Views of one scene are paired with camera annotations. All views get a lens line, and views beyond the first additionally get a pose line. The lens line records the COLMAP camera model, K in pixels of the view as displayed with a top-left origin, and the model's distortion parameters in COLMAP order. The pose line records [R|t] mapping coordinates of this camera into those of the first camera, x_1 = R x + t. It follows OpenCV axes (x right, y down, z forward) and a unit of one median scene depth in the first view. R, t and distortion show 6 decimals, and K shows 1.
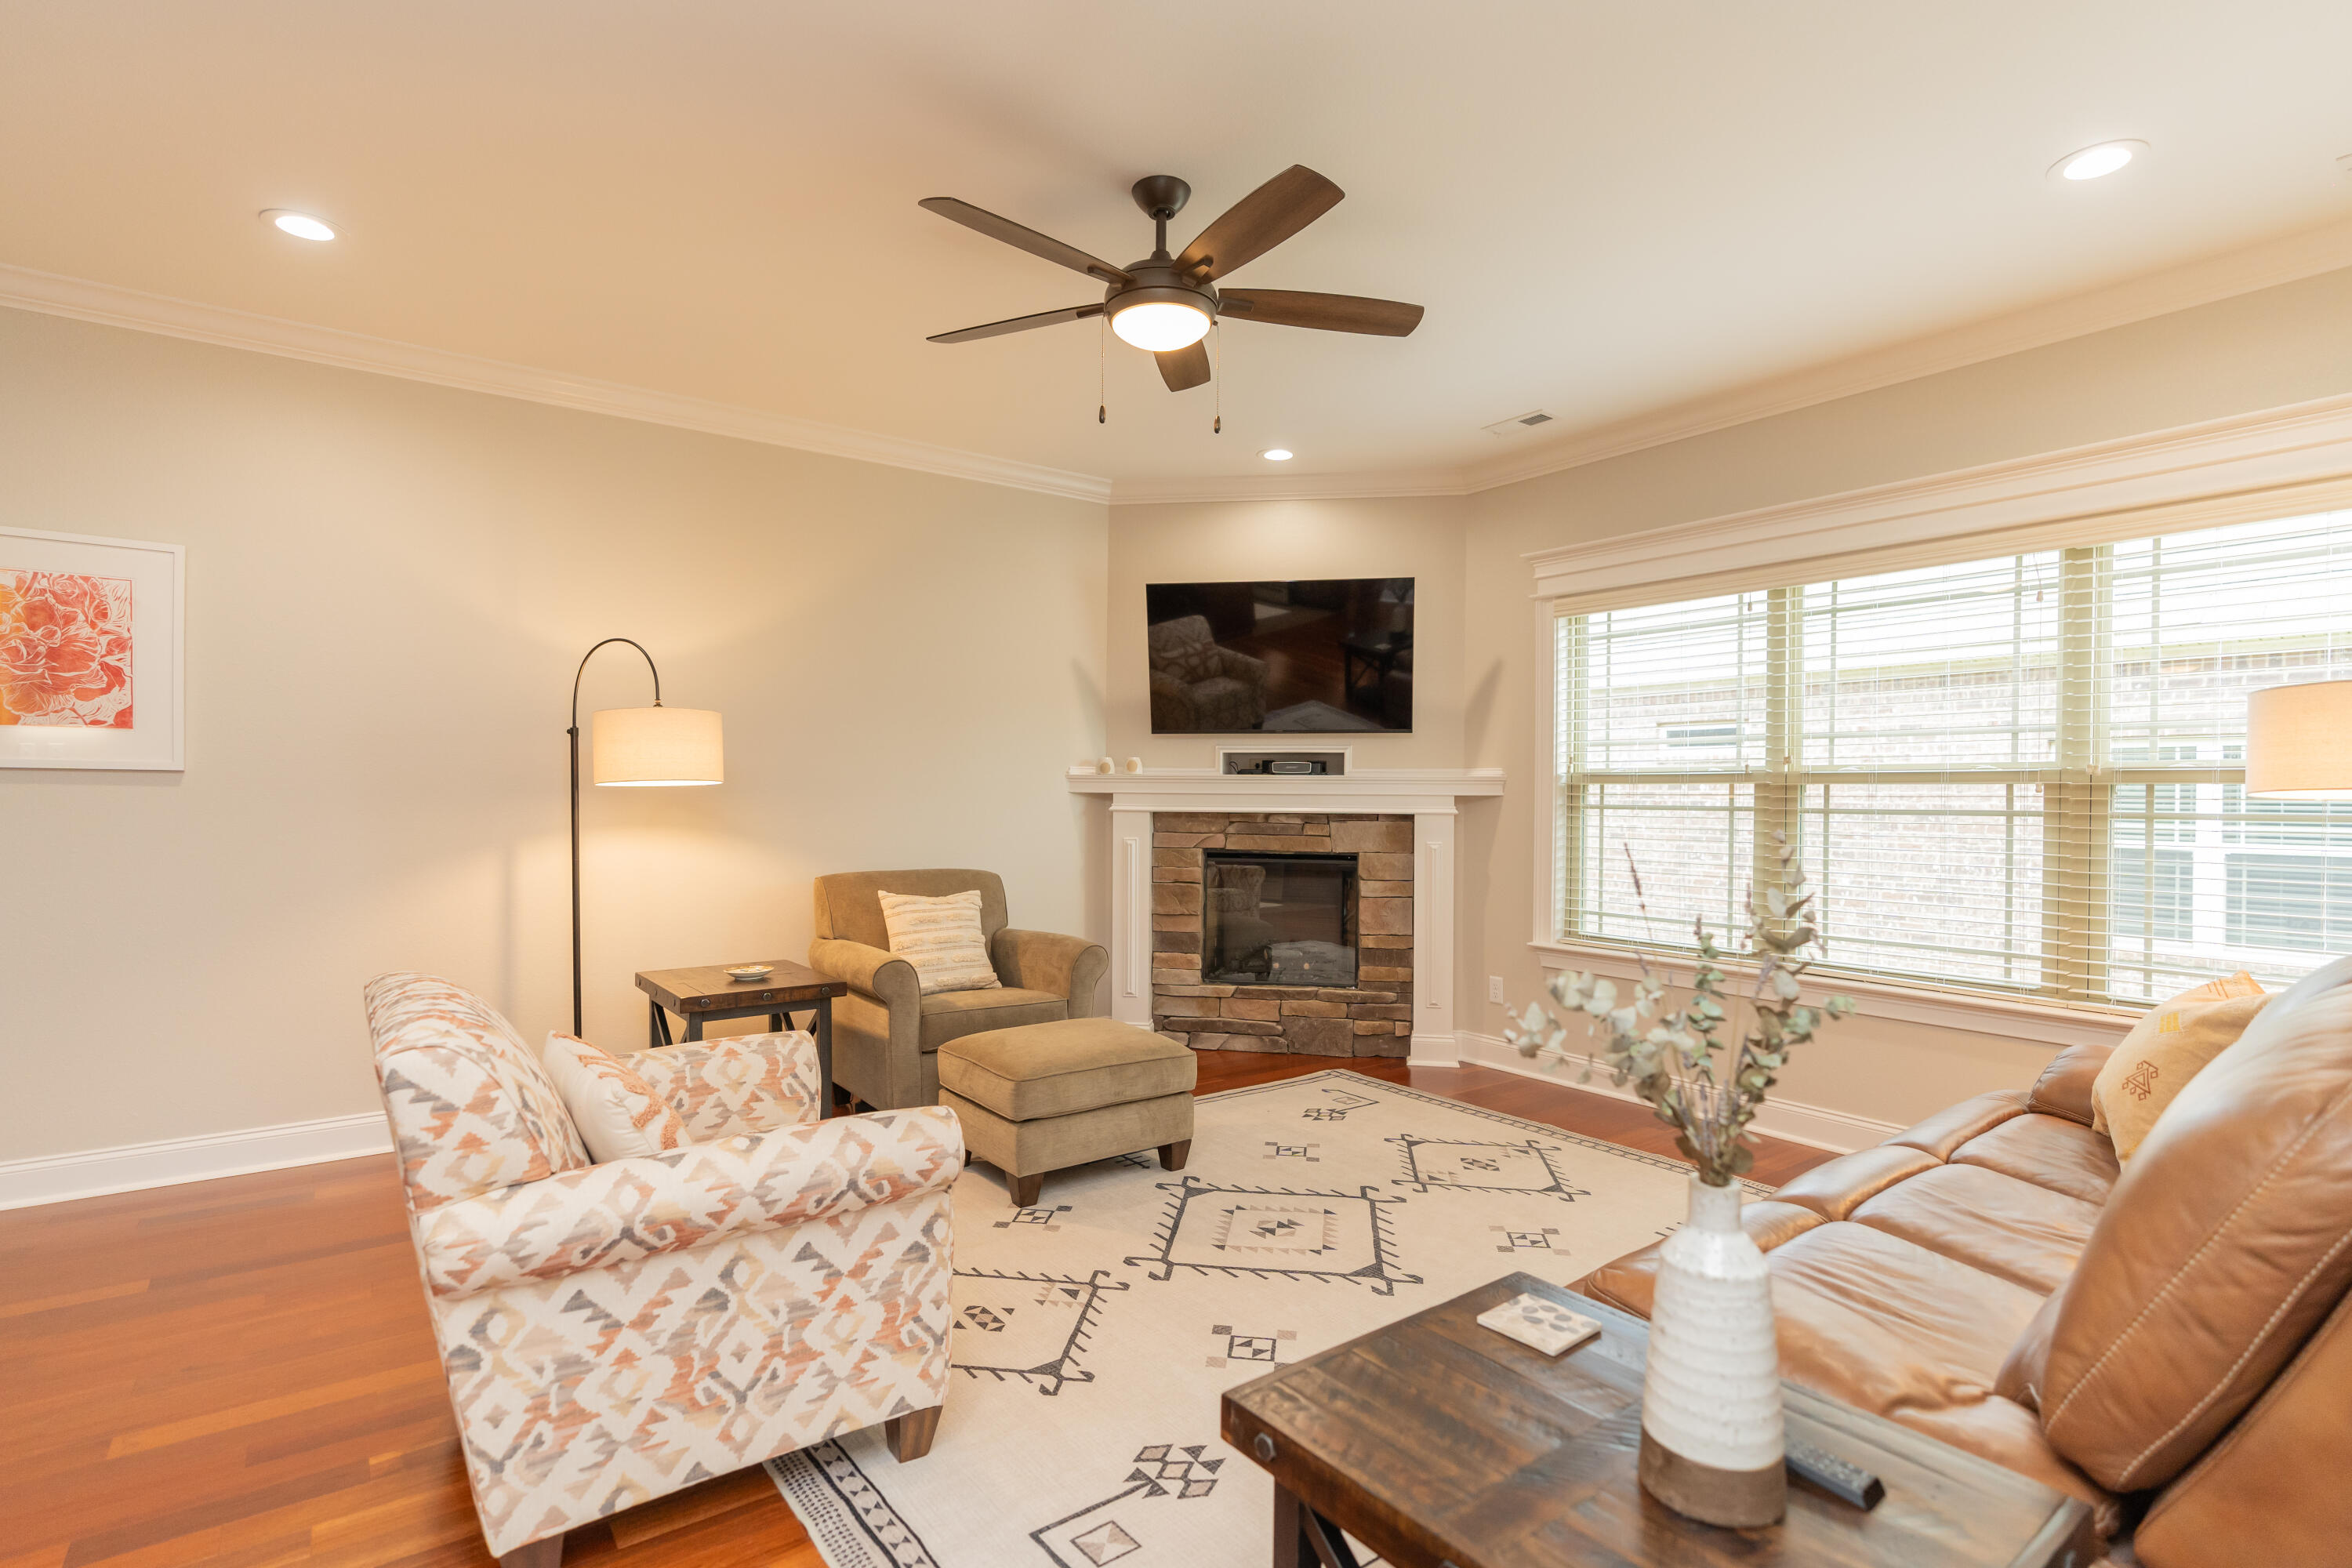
lens RADIAL K [[1141.2, 0, 1171.4], [0, 1141.2, 802.1], [0, 0, 1]] dist [-0.003616, 0.000332]
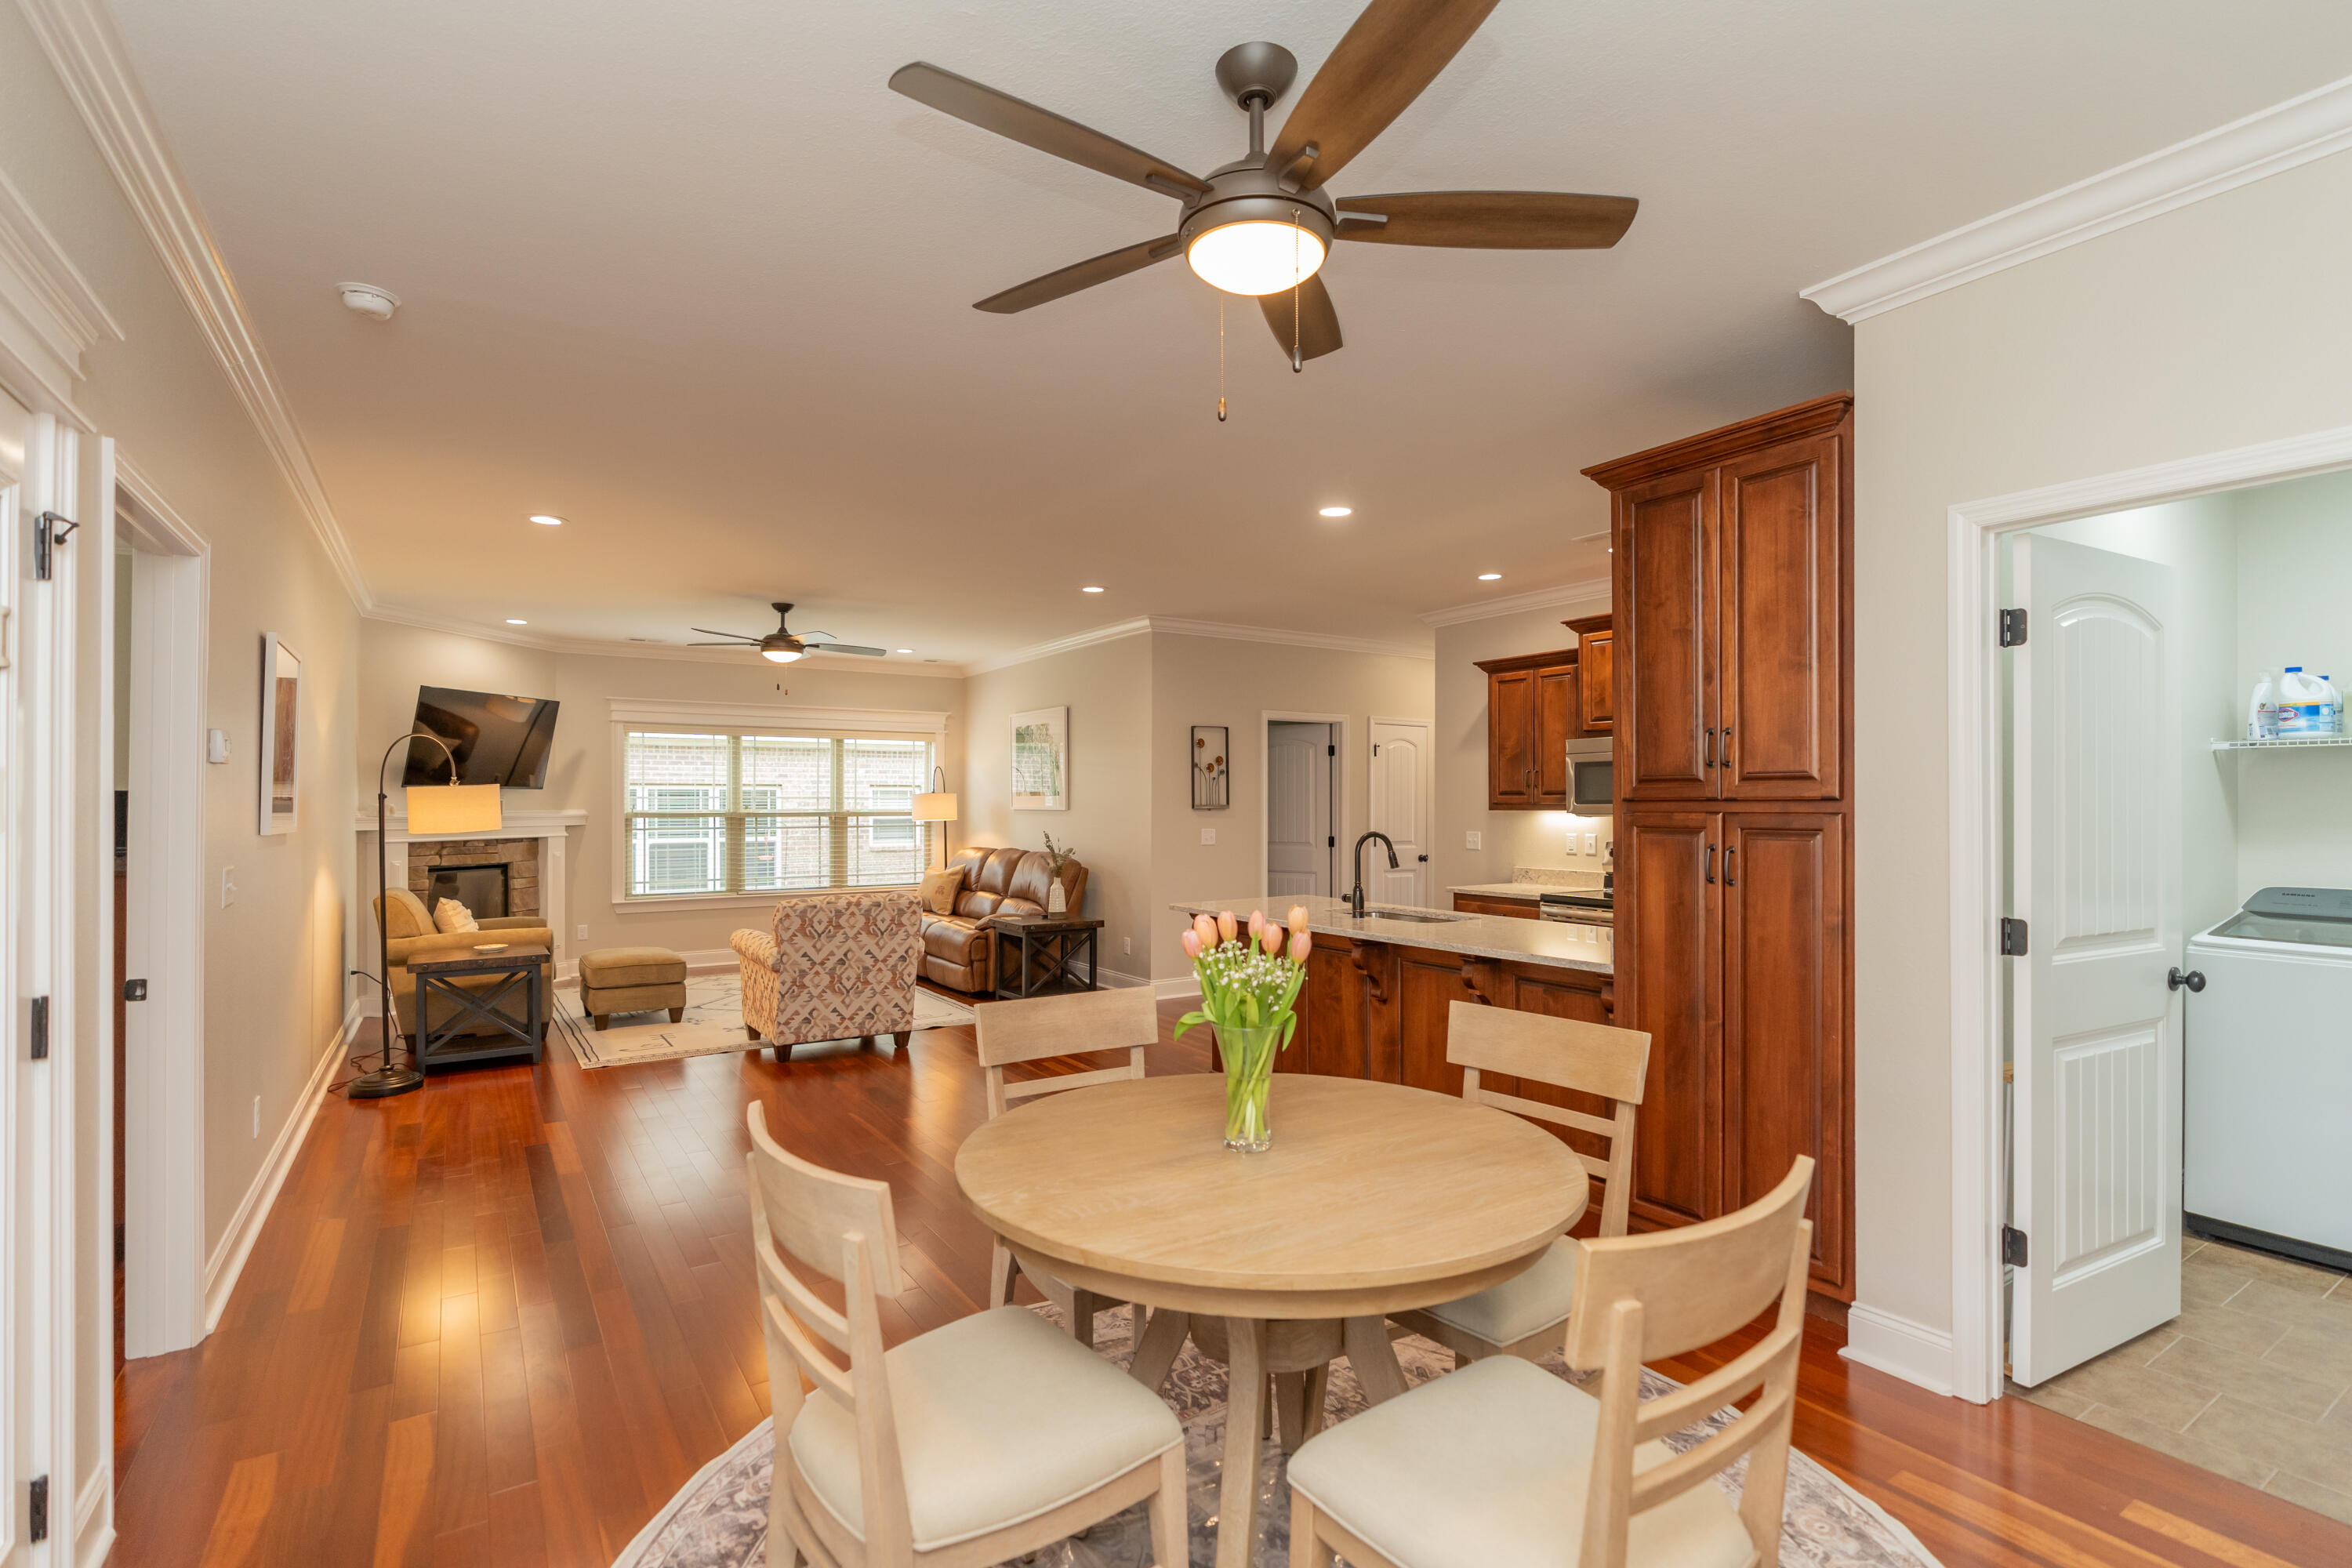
lens RADIAL K [[1090.6, 0, 1177.6], [0, 1090.6, 800.6], [0, 0, 1]] dist [-0.004523, 0.001040]
pose [[0.053883, -0.003034, 0.998543, -1.680716], [0.011655, 0.999929, 0.002409, -0.045537], [-0.998479, 0.011509, 0.053915, -0.043181]]
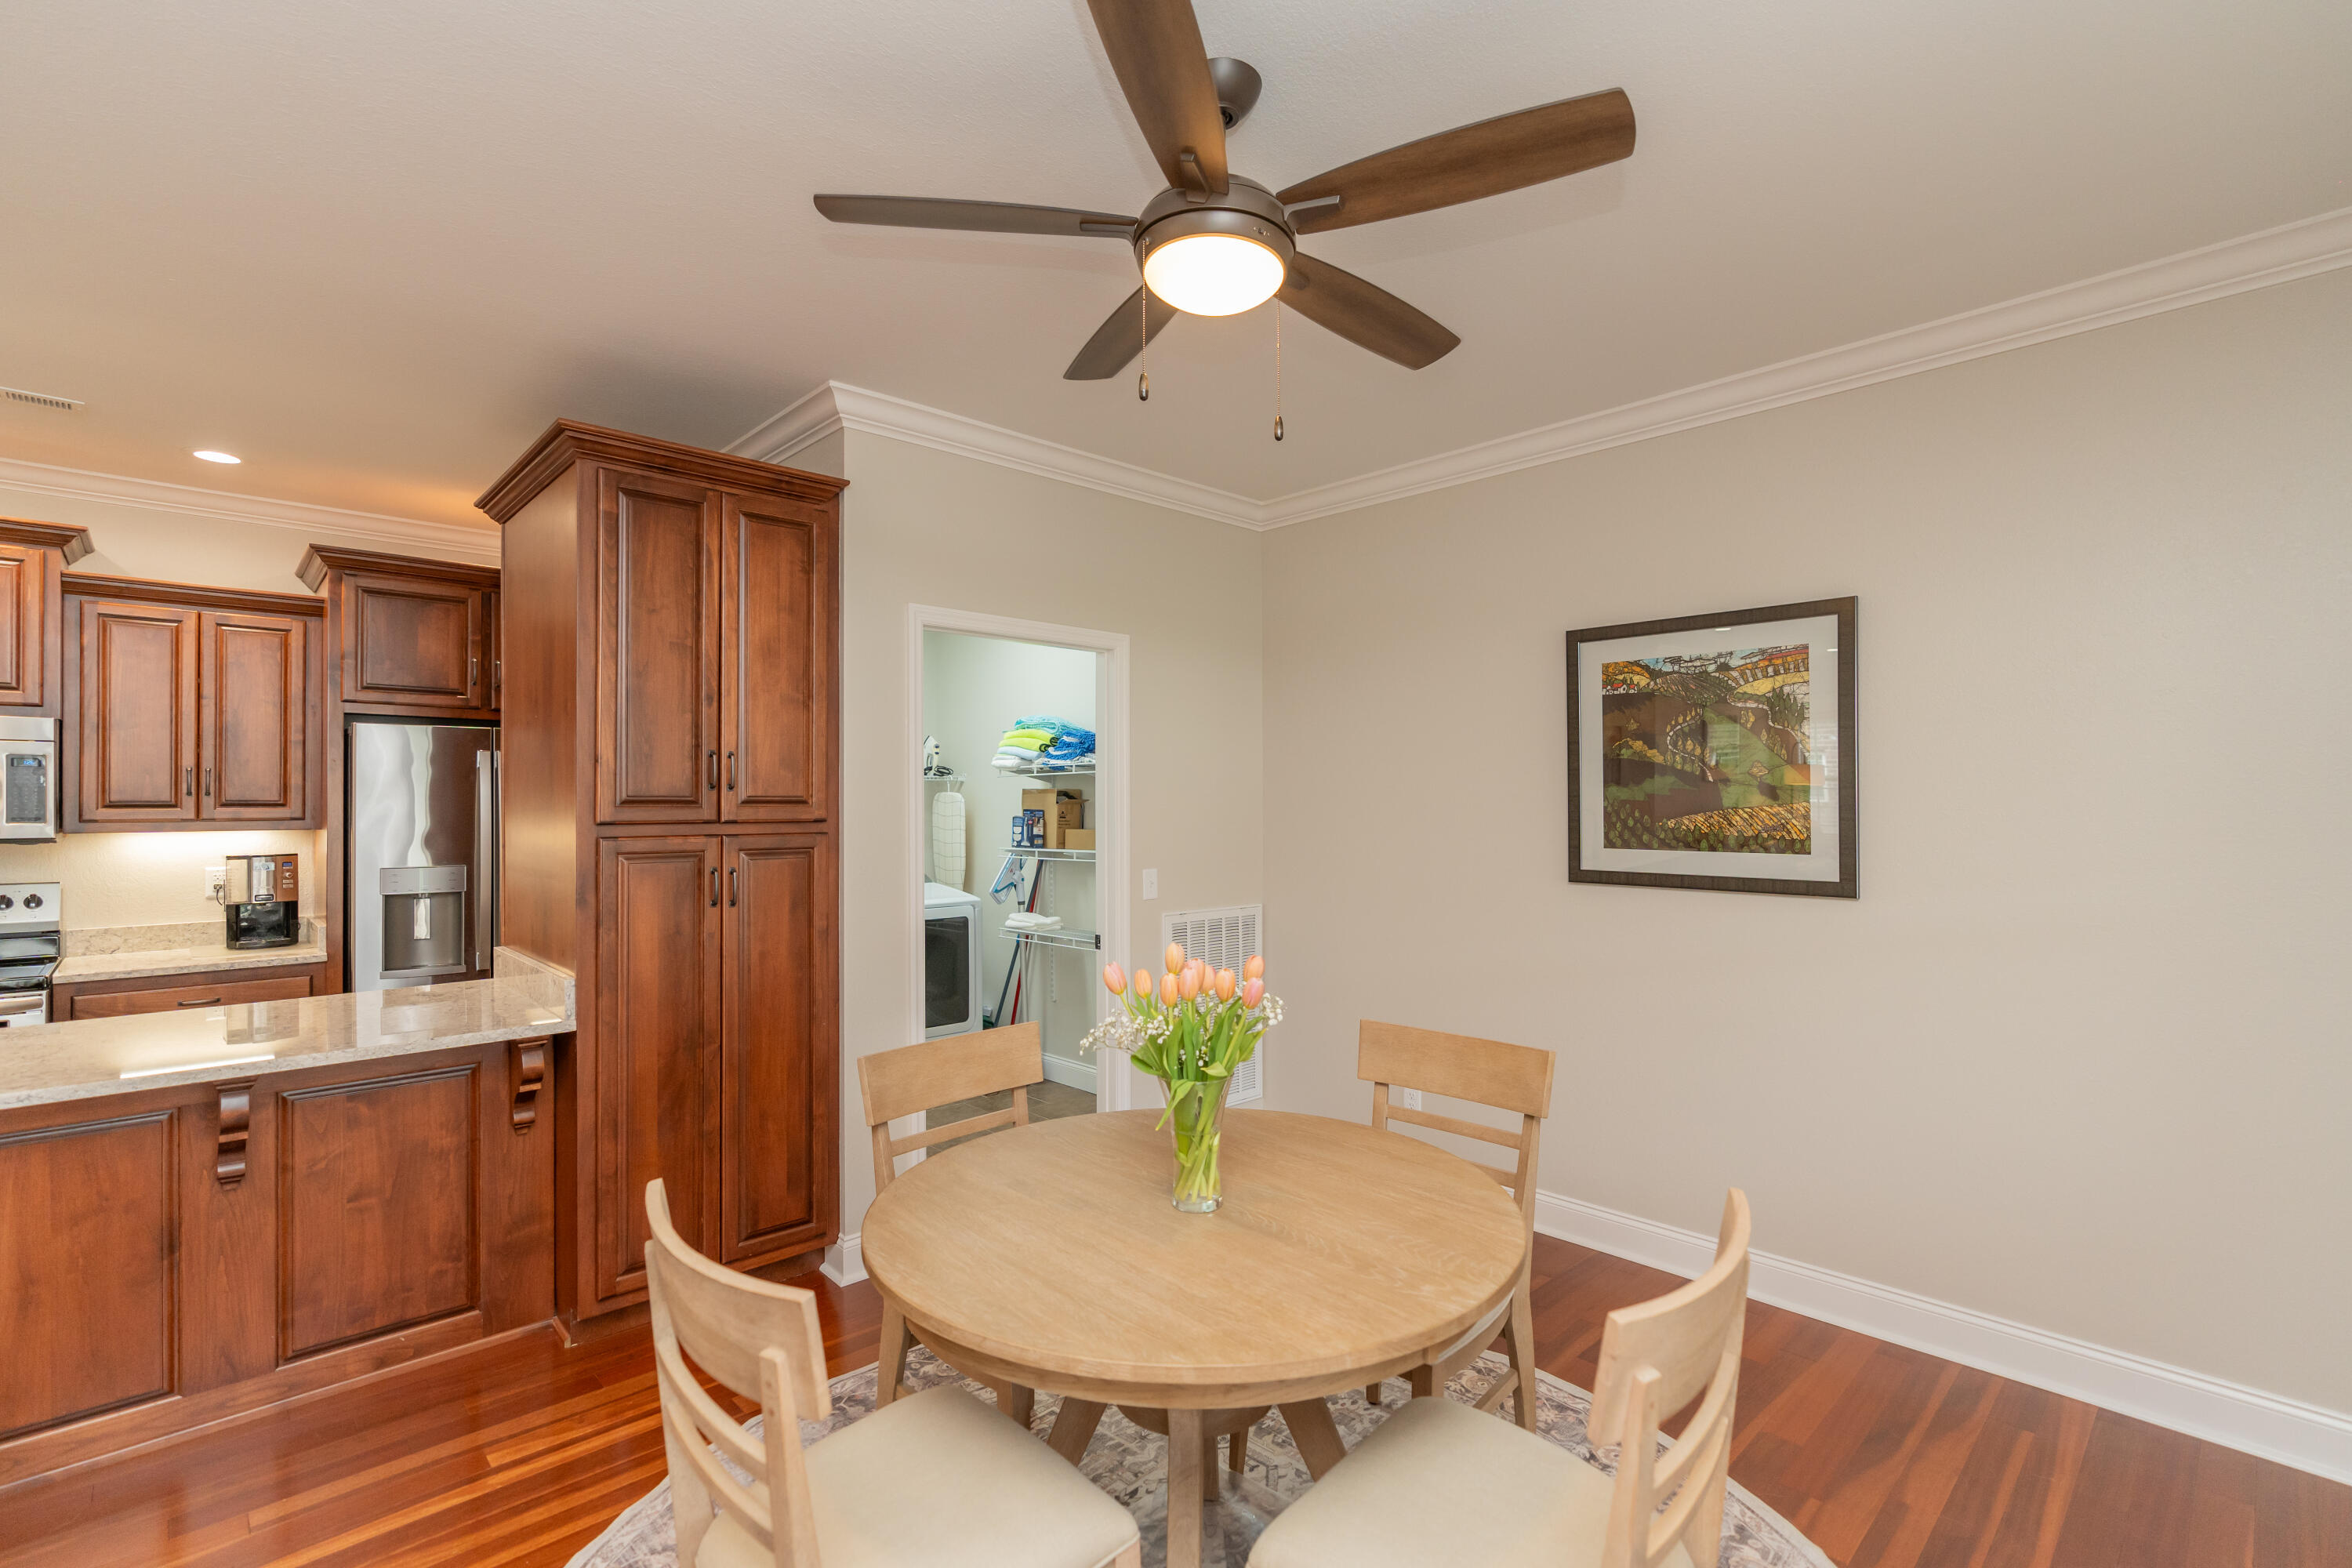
lens RADIAL K [[1076.5, 0, 1178.2], [0, 1076.5, 800.4], [0, 0, 1]] dist [-0.005574, 0.000437]
pose [[-0.990432, -0.006013, -0.137869, -1.143400], [-0.007020, 0.999952, 0.006818, -0.061814], [0.137821, 0.007721, -0.990427, 0.386905]]
